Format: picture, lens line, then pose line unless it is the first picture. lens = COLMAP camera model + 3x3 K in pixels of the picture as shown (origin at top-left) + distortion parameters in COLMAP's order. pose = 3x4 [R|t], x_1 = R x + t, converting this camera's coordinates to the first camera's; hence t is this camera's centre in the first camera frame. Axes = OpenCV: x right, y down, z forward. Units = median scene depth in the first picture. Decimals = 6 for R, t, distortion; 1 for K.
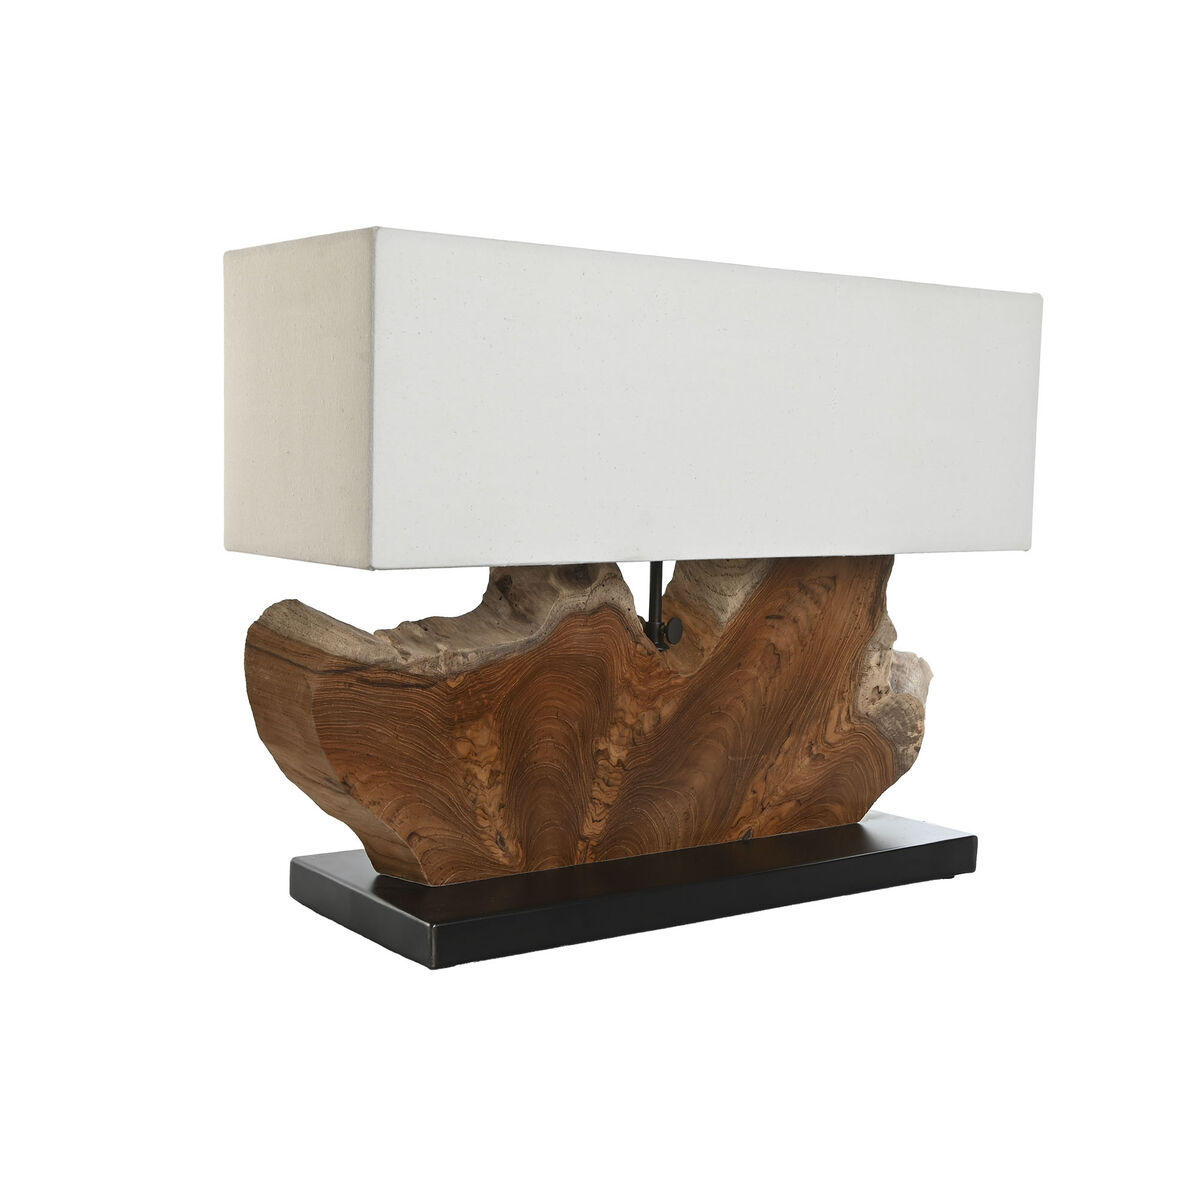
lens RADIAL K [[1723.2, 0, 600.0], [0, 1723.2, 600.0], [0, 0, 1]] dist [-0.001578, -0.001150]
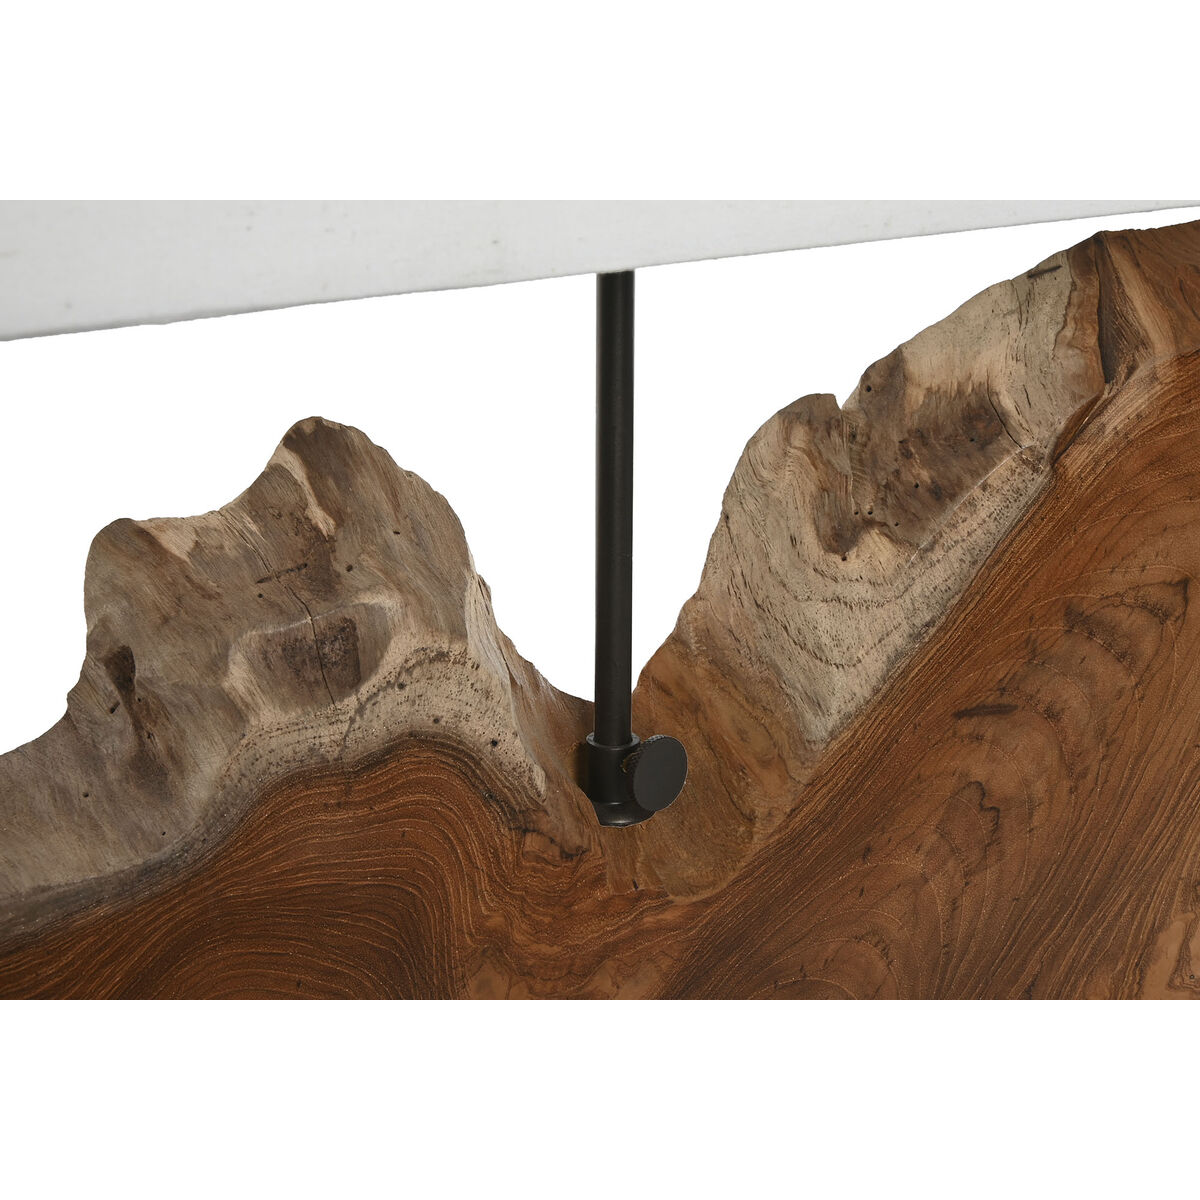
lens RADIAL K [[2377.9, 0, 600.0], [0, 2377.9, 600.0], [0, 0, 1]] dist [0.019690, 0.065808]
pose [[0.973705, 0.050771, -0.222085, 0.134133], [-0.003201, 0.977803, 0.209503, -0.115429], [0.227792, -0.203283, 0.952254, 0.537148]]
